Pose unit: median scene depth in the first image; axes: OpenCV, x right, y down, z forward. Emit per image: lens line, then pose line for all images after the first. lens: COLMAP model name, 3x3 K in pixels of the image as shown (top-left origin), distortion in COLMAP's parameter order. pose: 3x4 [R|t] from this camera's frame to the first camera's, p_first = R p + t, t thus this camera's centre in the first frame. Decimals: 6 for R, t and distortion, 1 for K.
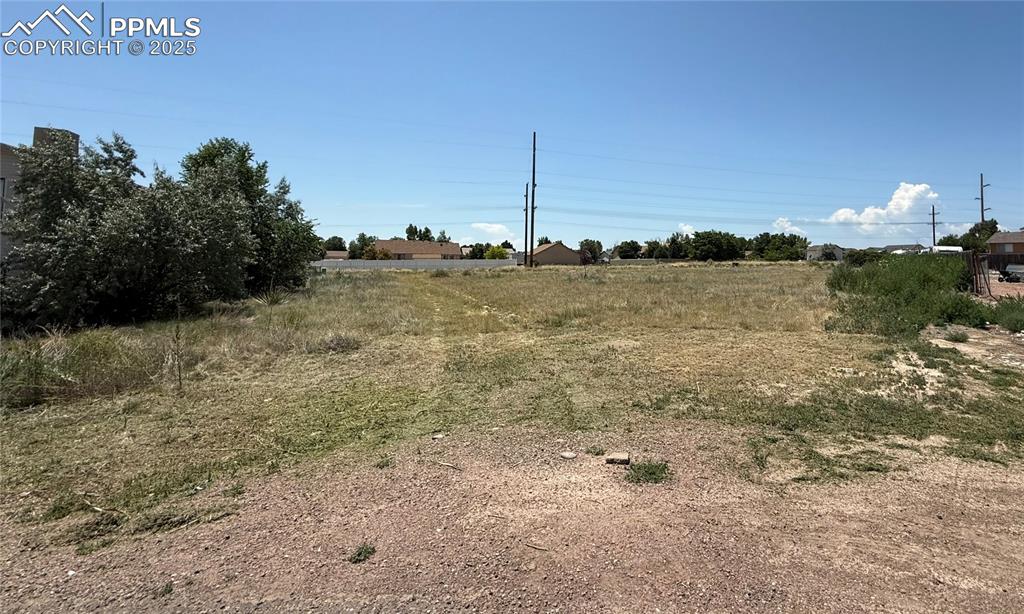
lens RADIAL K [[415.6, 0, 512.0], [0, 415.6, 307.0], [0, 0, 1]] dist [-0.000084, 0.000016]
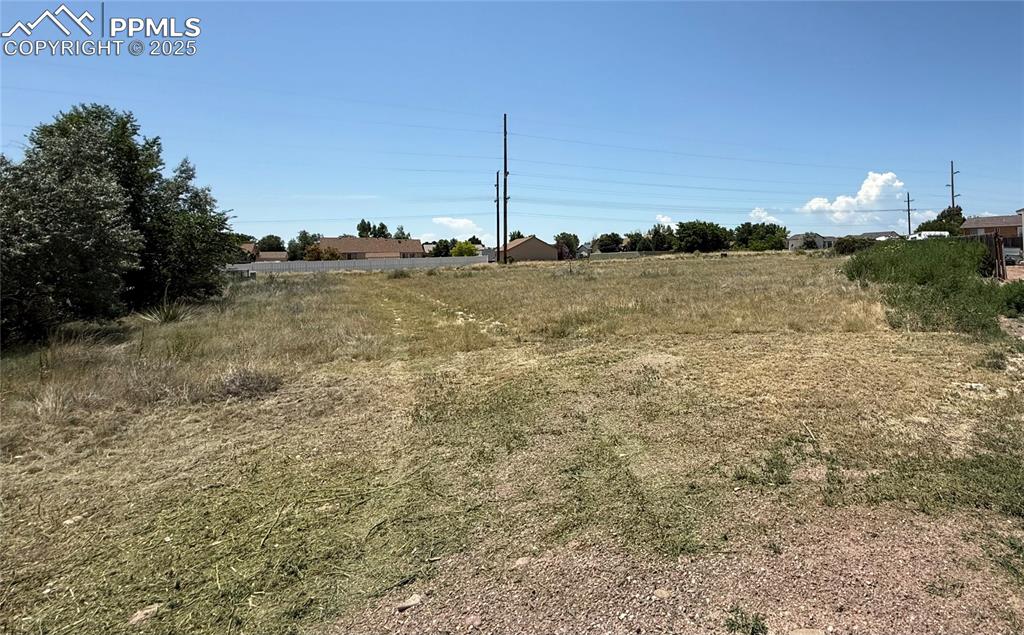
lens RADIAL K [[309.0, 0, 513.6], [0, 309.0, 283.0], [0, 0, 1]] dist [0.000334, -0.000027]
pose [[0.981351, -0.036913, 0.188644, -0.071568], [0.044468, 0.998363, -0.035973, -0.032880], [-0.187008, 0.043691, 0.981386, 0.378137]]
